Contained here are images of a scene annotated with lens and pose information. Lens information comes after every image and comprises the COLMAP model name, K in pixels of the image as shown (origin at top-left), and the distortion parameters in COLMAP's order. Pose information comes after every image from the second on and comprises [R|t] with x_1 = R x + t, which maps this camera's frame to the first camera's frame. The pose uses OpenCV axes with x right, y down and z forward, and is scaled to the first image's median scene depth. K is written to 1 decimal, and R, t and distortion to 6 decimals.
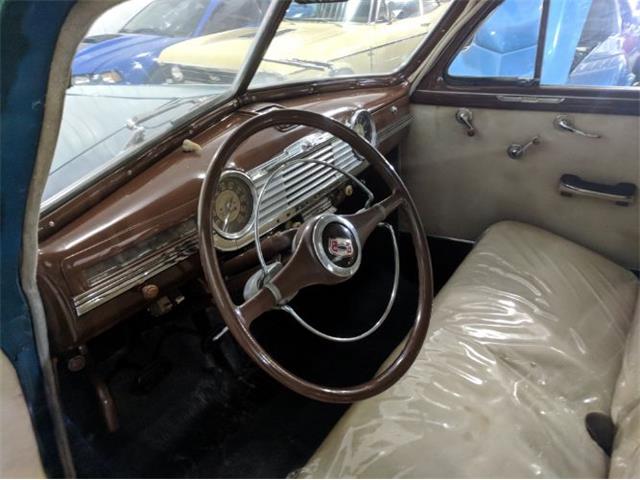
lens RADIAL K [[479.6, 0, 319.6], [0, 479.6, 240.9], [0, 0, 1]] dist [-0.001288, 0.019115]
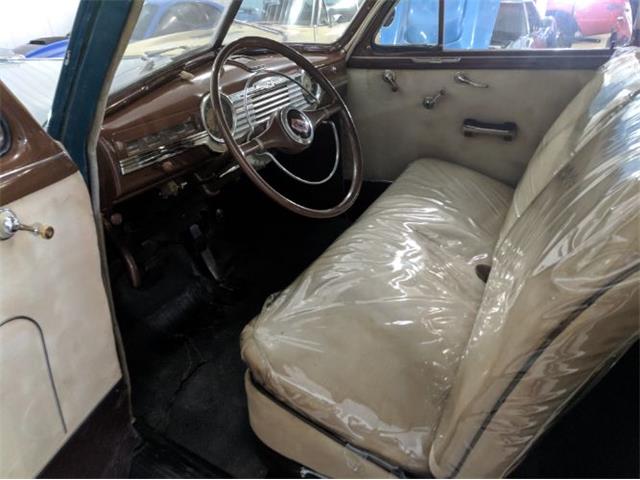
lens RADIAL K [[479.6, 0, 321.9], [0, 479.6, 239.5], [0, 0, 1]] dist [-0.001288, 0.019115]
pose [[0.993574, -0.044197, 0.104195, -0.029875], [0.046922, 0.998614, -0.023847, 0.206683], [-0.102997, 0.028583, 0.994271, -0.253027]]
